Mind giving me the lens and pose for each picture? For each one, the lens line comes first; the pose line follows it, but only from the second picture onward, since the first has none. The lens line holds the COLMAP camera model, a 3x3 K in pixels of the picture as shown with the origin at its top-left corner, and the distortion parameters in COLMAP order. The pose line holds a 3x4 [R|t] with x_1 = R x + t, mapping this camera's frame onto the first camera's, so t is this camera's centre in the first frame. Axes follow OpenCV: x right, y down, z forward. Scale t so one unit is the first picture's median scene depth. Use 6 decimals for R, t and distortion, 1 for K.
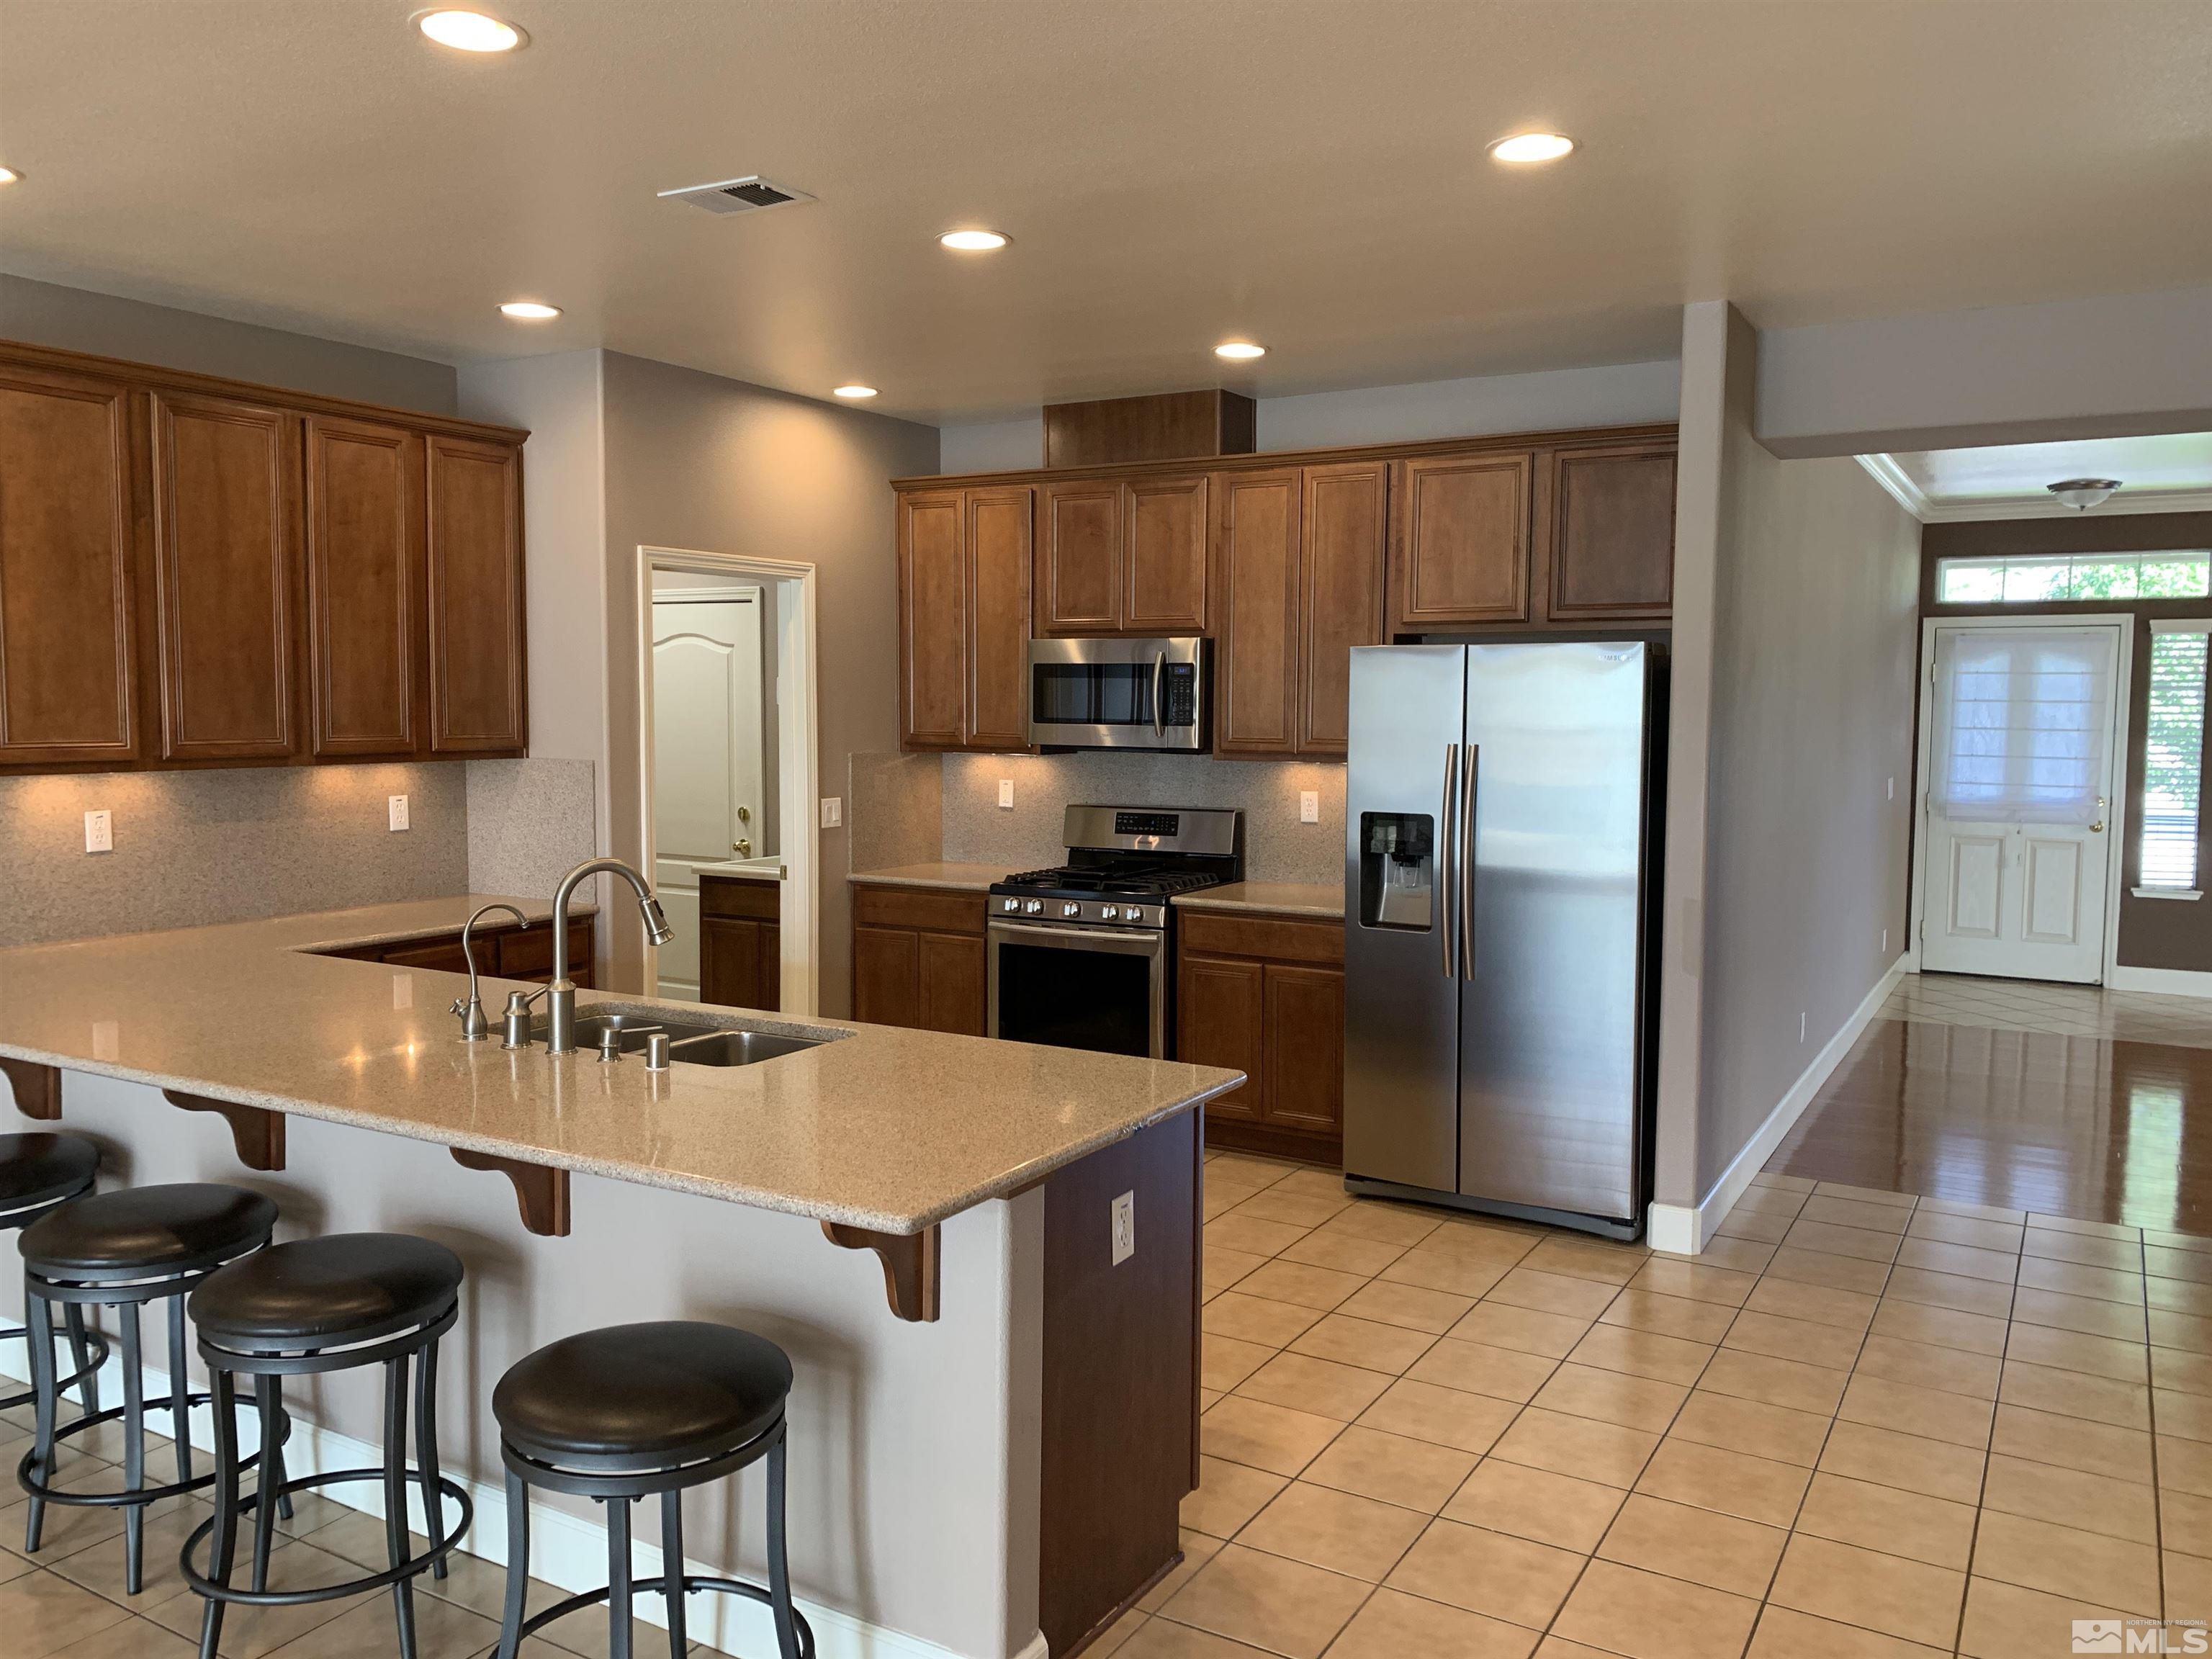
lens RADIAL K [[1697.4, 0, 1067.5], [0, 1697.4, 835.6], [0, 0, 1]] dist [0.056745, -0.044317]
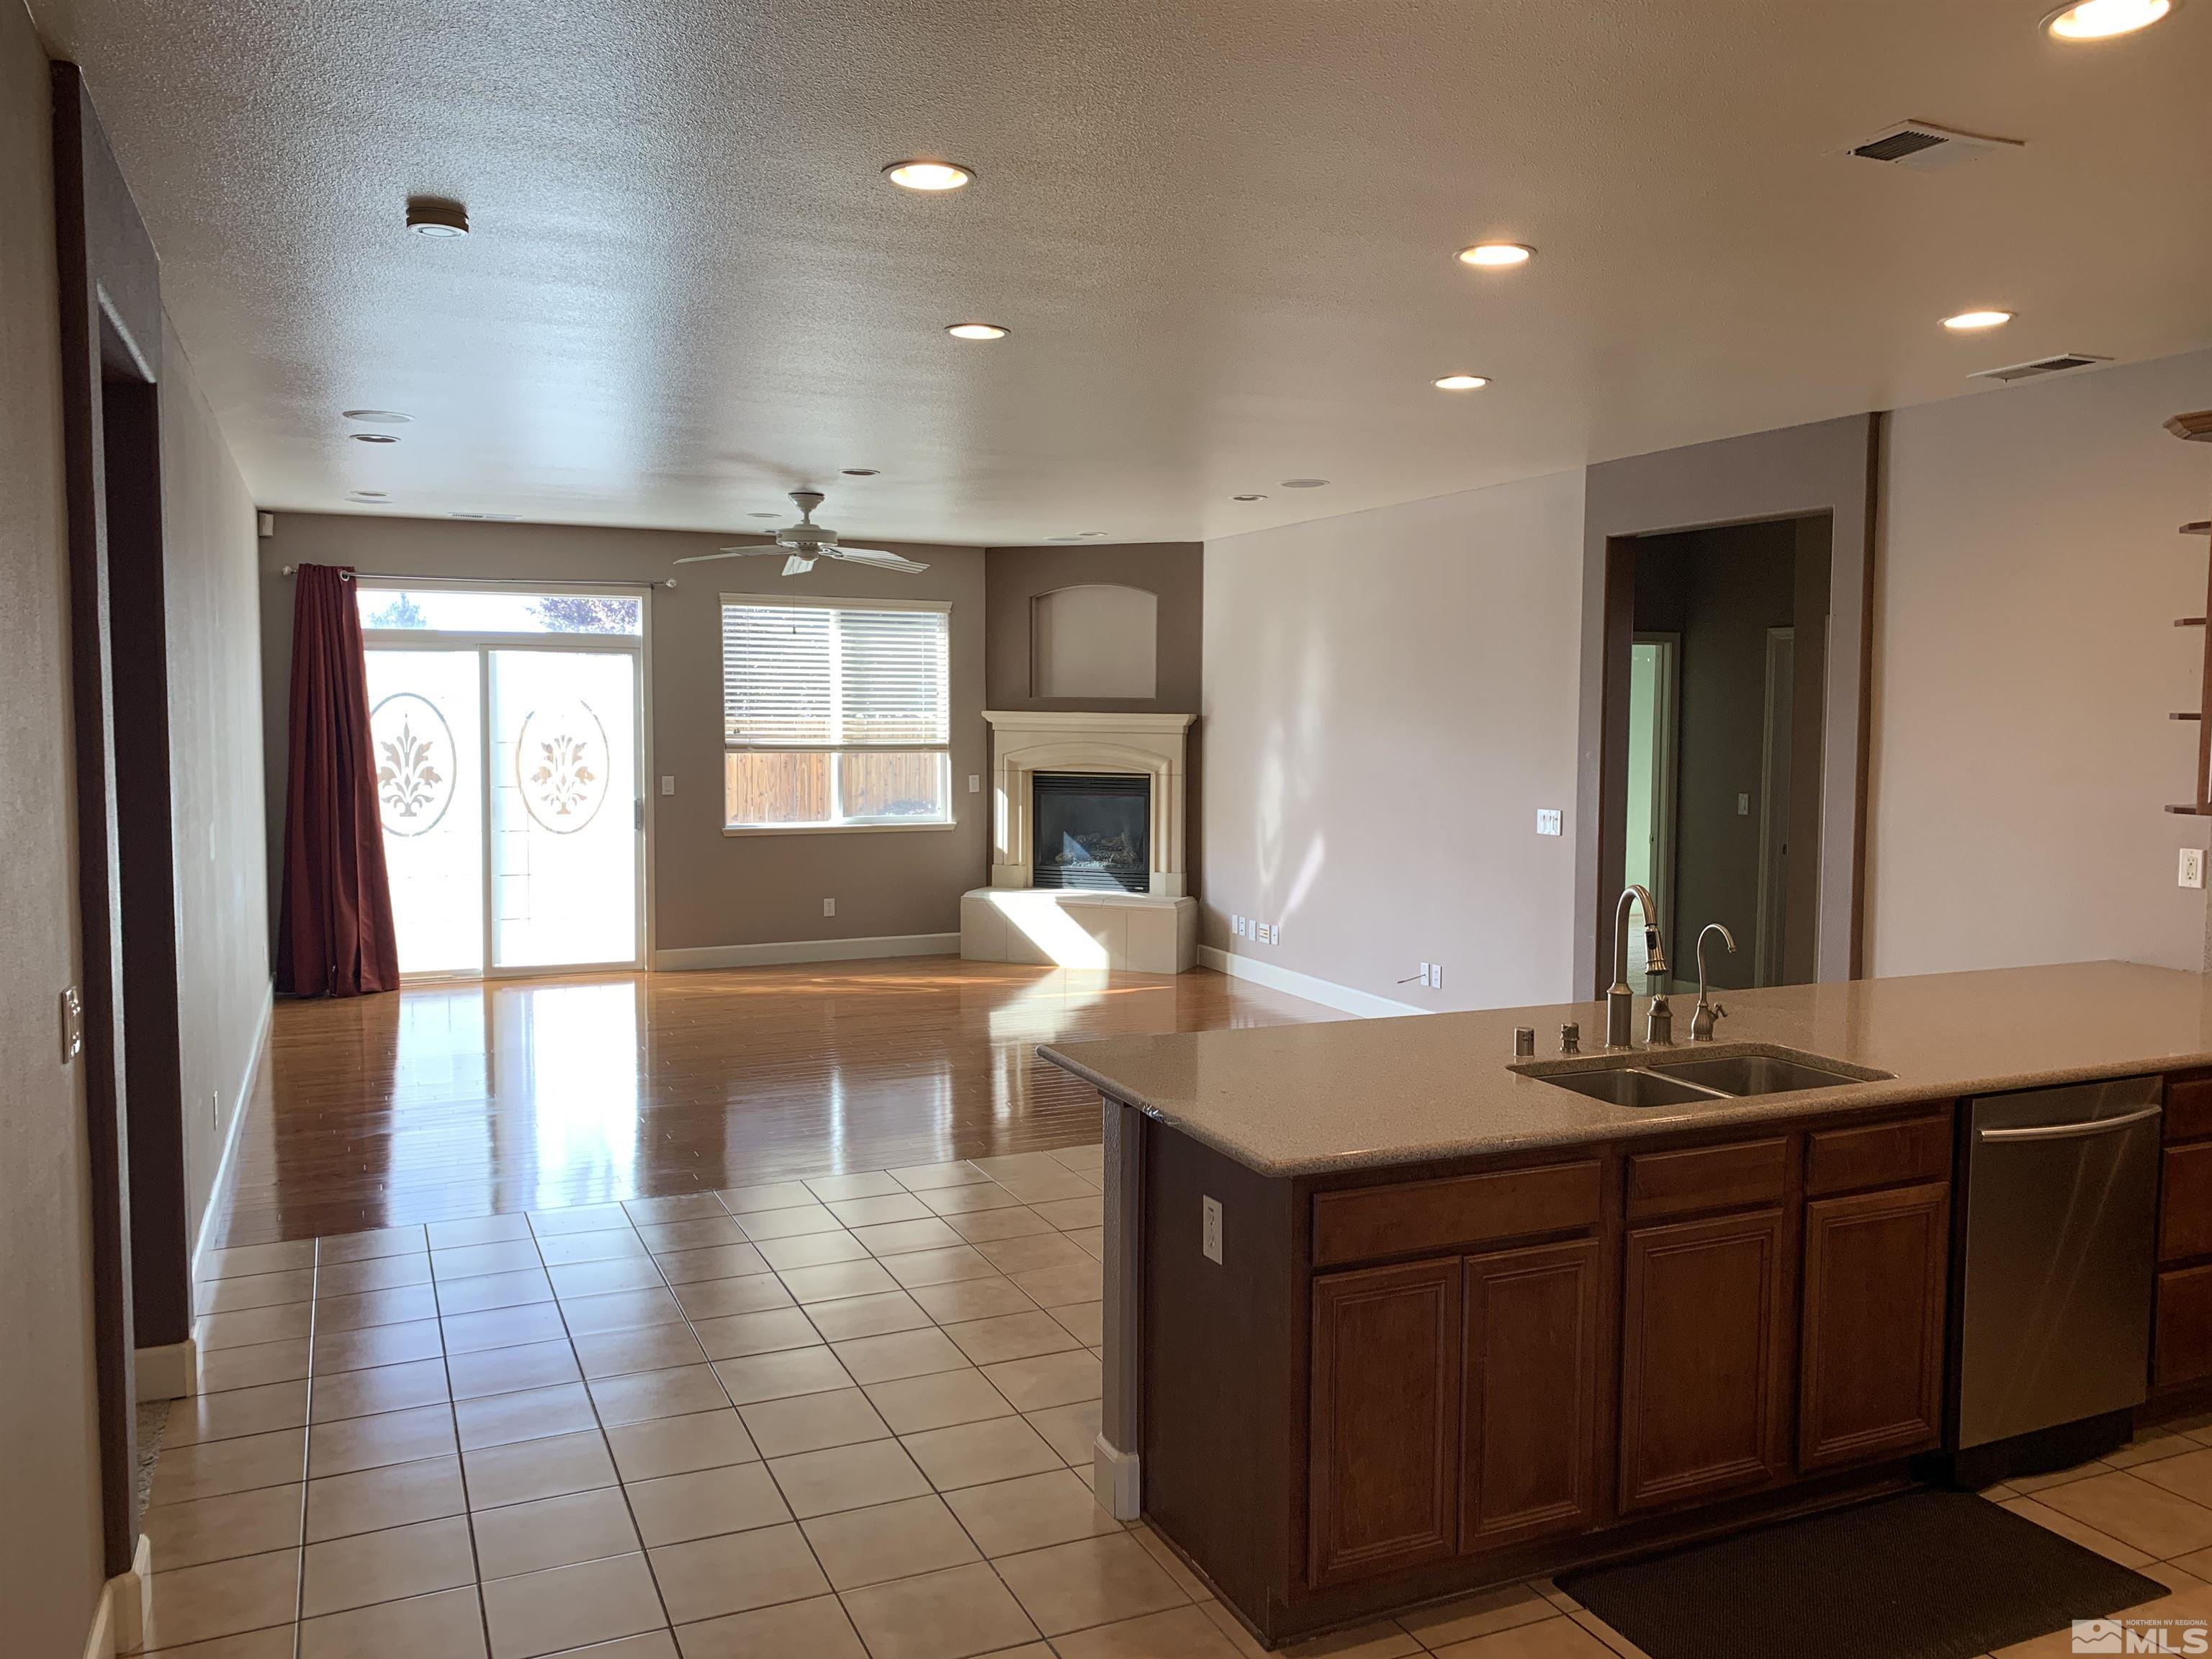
lens RADIAL K [[1697.4, 0, 1139.8], [0, 1697.4, 825.7], [0, 0, 1]] dist [0.056745, -0.044317]
pose [[-0.553812, 0.056864, -0.830698, 0.511490], [-0.075550, 0.990118, 0.118144, -0.083800], [0.829207, 0.128189, -0.544044, 0.817230]]
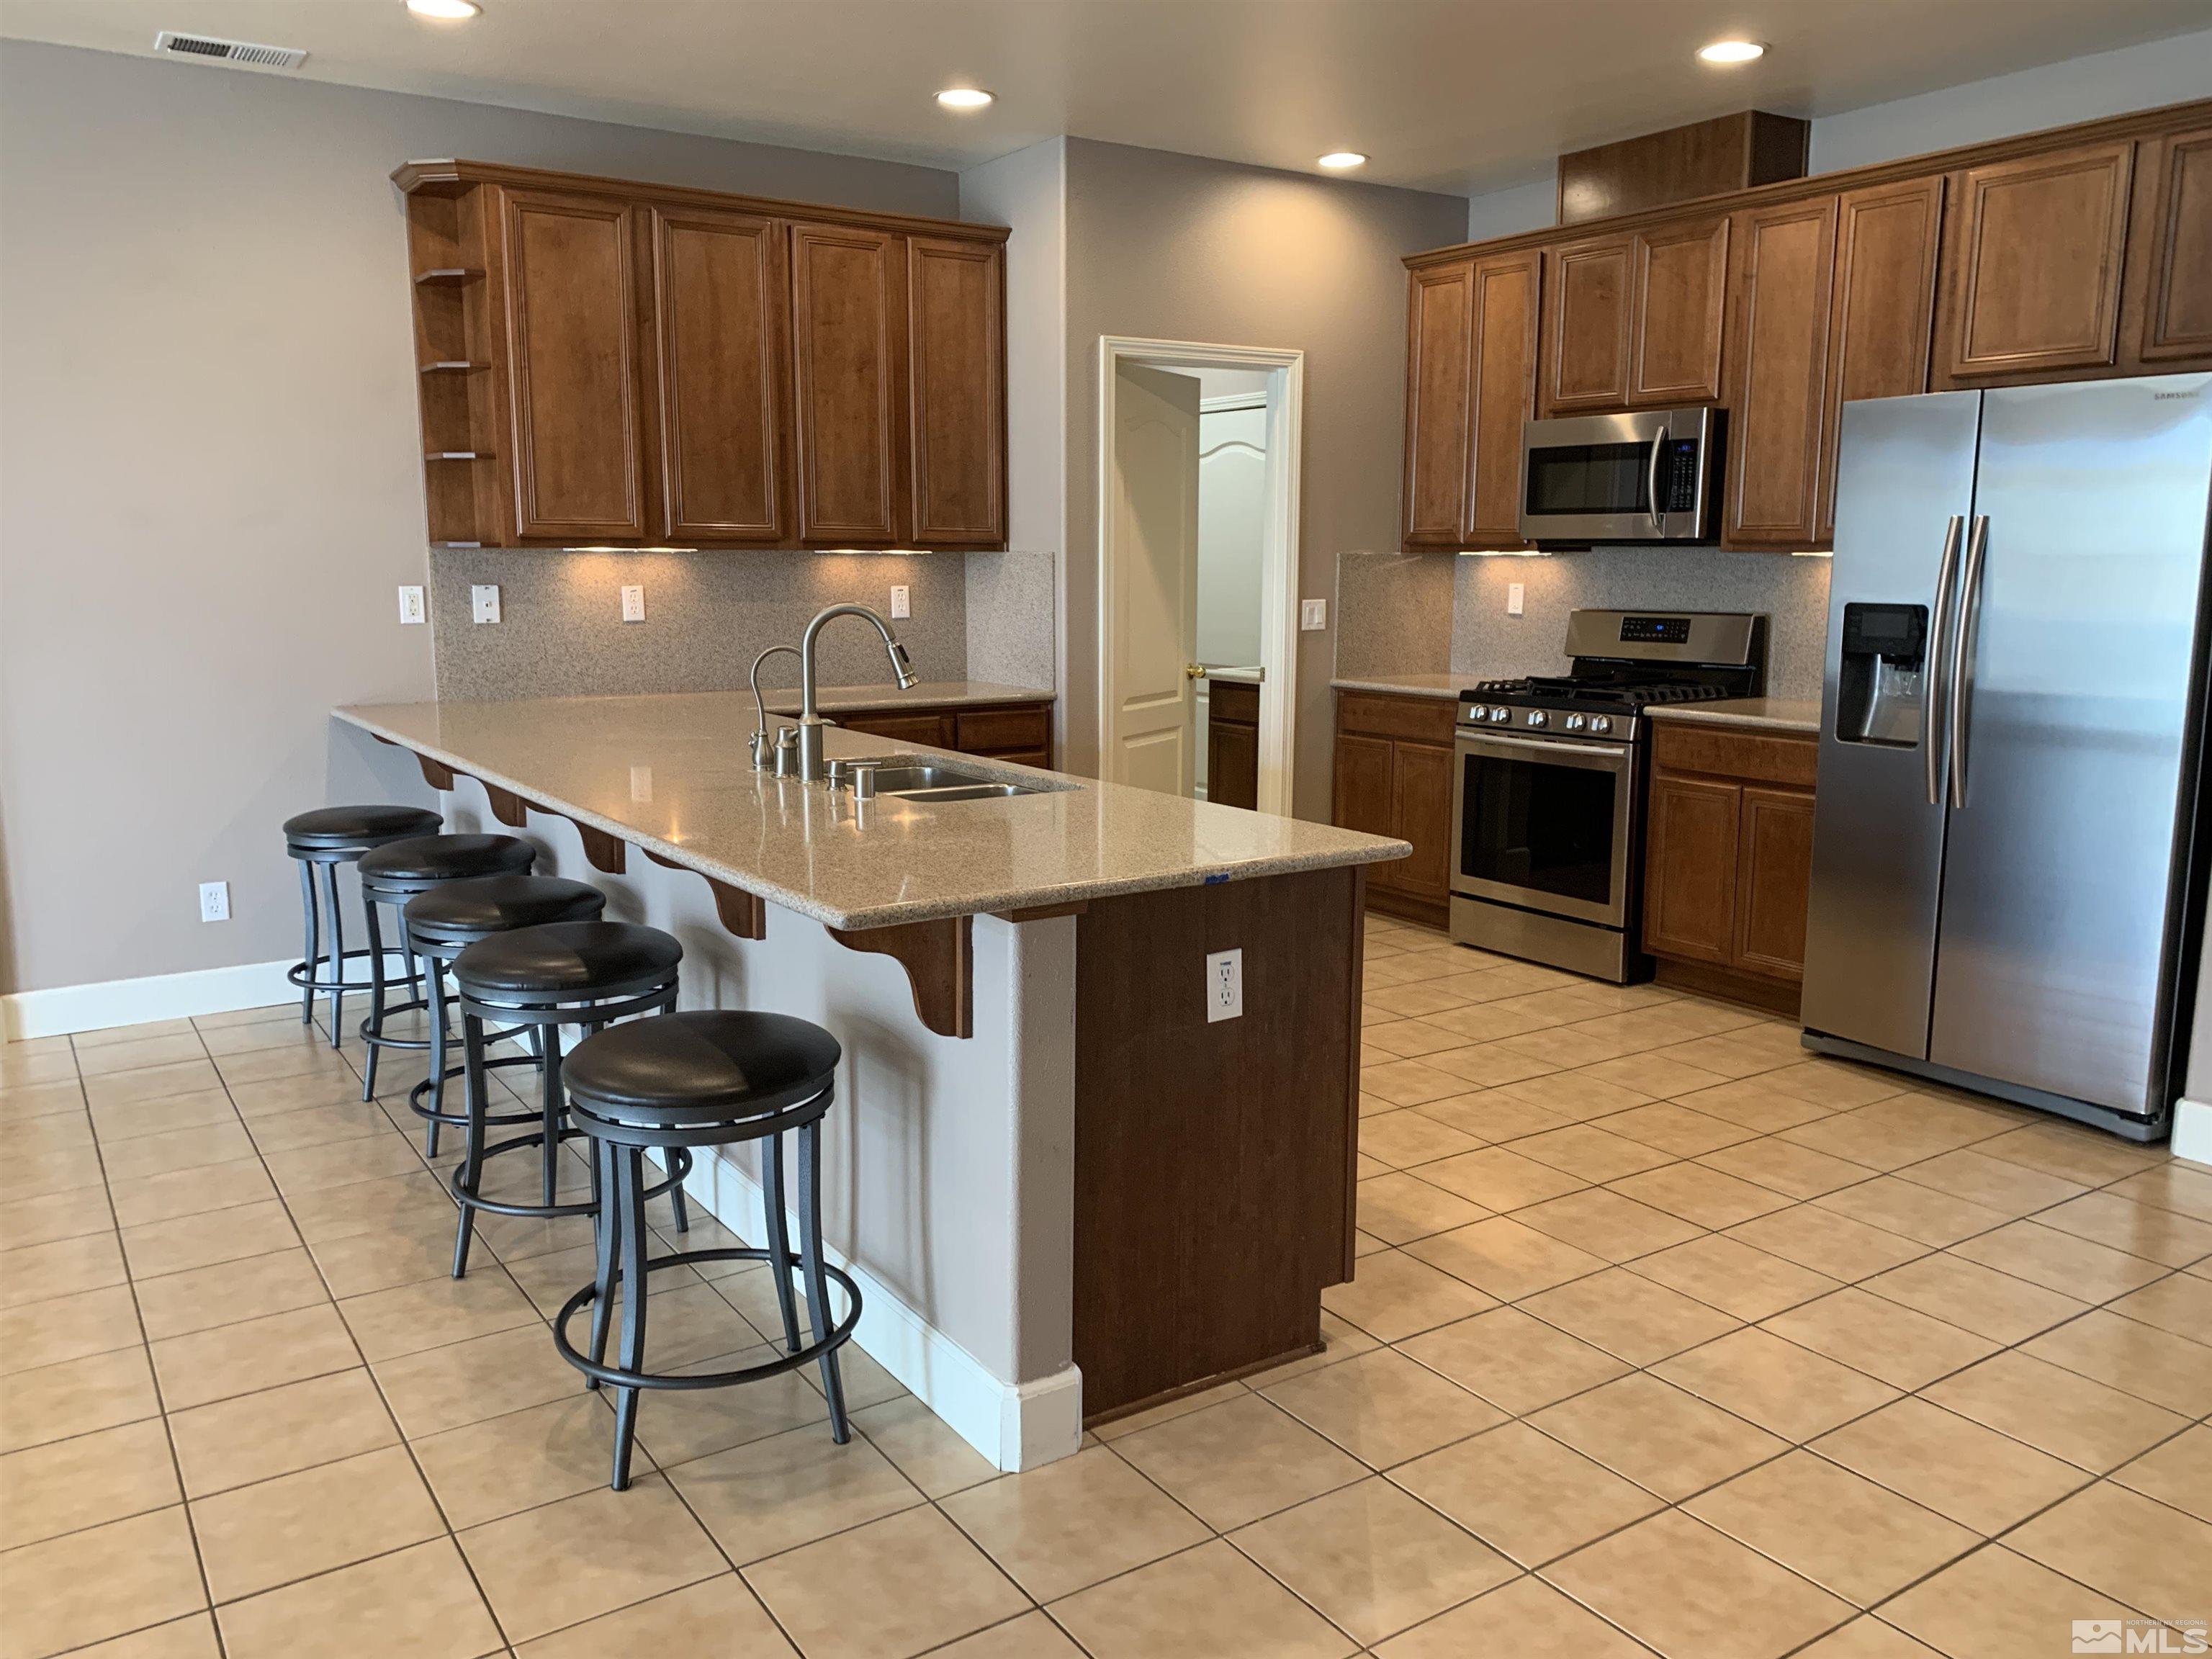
lens RADIAL K [[1697.4, 0, 1075.9], [0, 1697.4, 825.2], [0, 0, 1]] dist [0.056745, -0.044317]
pose [[0.903454, 0.067112, -0.423400, 0.186921], [-0.034092, 0.995790, 0.085094, 0.034484], [0.427328, -0.062444, 0.901938, 0.065042]]
